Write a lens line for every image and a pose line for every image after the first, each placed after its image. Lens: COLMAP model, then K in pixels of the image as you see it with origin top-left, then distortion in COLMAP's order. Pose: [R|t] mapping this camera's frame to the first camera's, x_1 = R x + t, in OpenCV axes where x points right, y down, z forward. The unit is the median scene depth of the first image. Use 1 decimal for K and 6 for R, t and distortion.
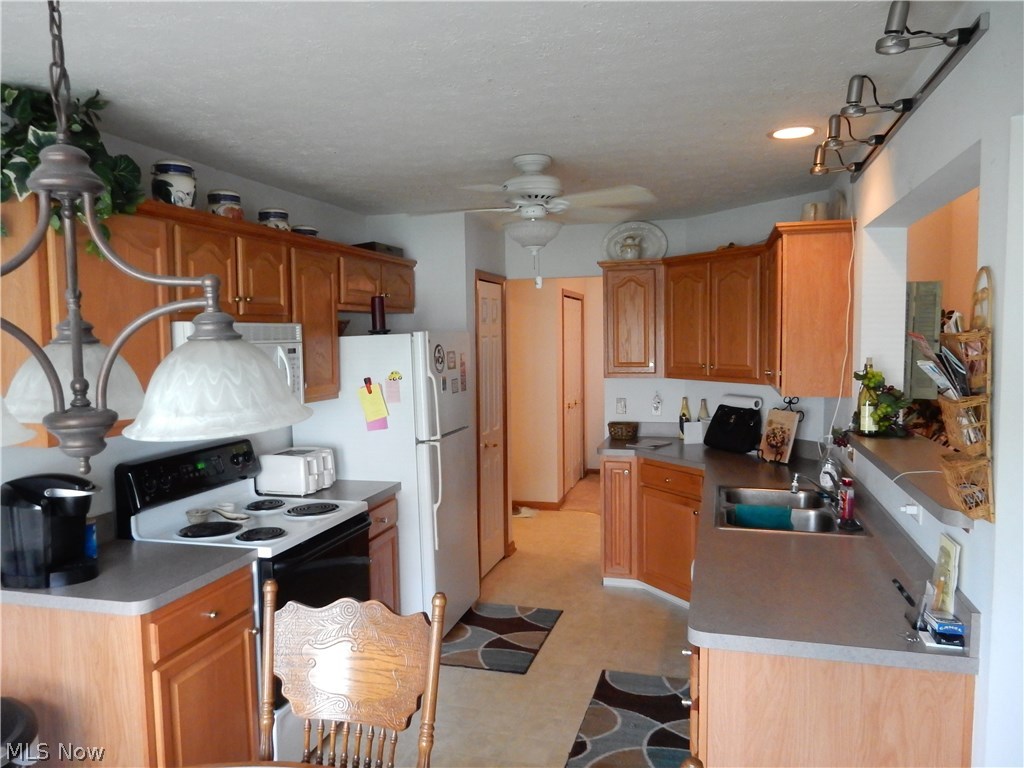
lens RADIAL K [[754.9, 0, 509.1], [0, 754.9, 387.7], [0, 0, 1]] dist [-0.000567, -0.004751]
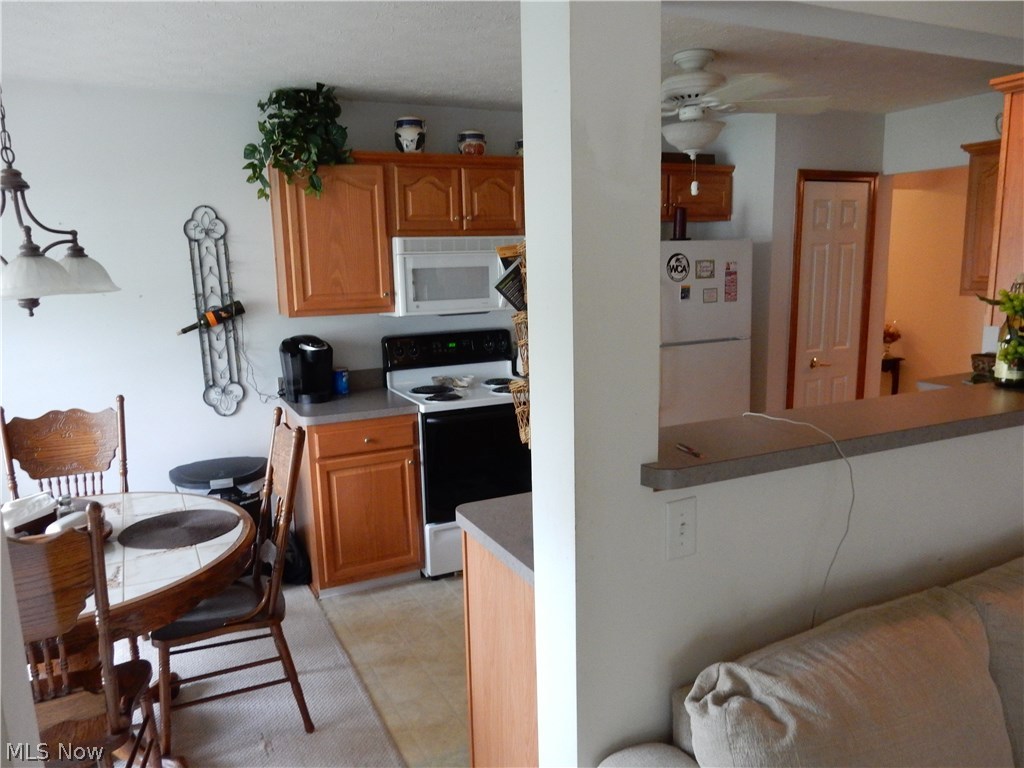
lens RADIAL K [[754.9, 0, 509.1], [0, 754.9, 387.7], [0, 0, 1]] dist [-0.000567, -0.004751]
pose [[0.665902, 0.131785, -0.734308, 0.574505], [-0.041421, 0.989287, 0.139984, -0.012016], [0.744889, -0.062800, 0.664226, 0.157182]]
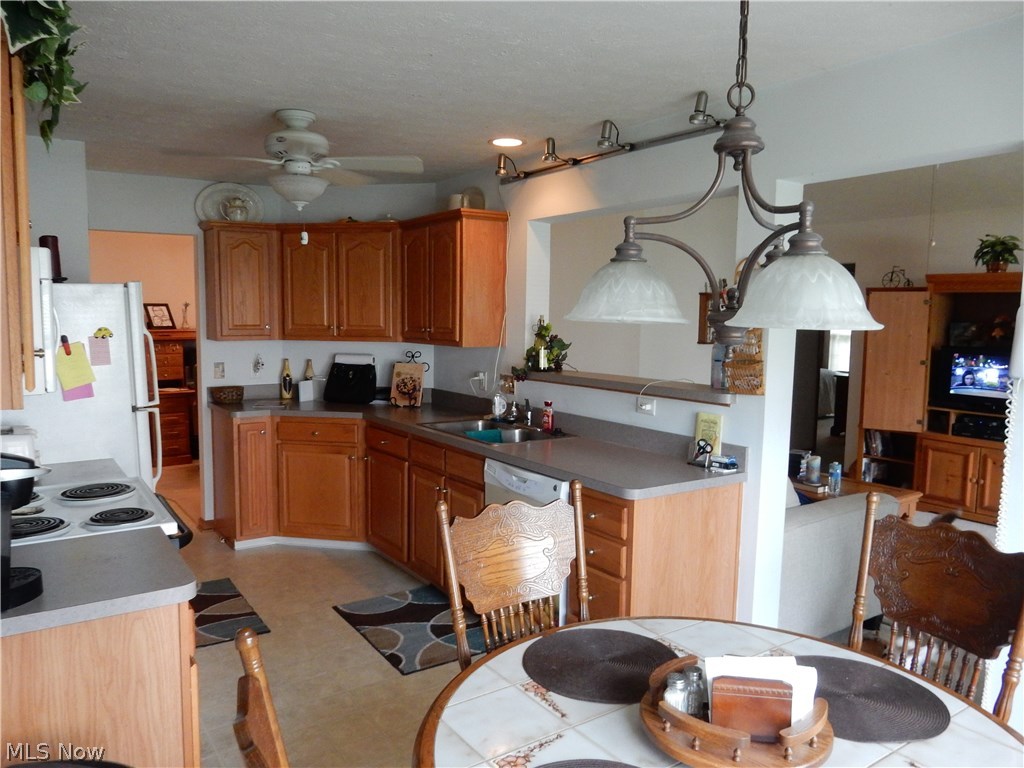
lens RADIAL K [[754.9, 0, 509.1], [0, 754.9, 387.7], [0, 0, 1]] dist [-0.000567, -0.004751]
pose [[0.653223, -0.056065, 0.755087, -0.519989], [0.035310, 0.998425, 0.043586, 0.025902], [-0.756342, -0.001810, 0.654174, 0.112427]]
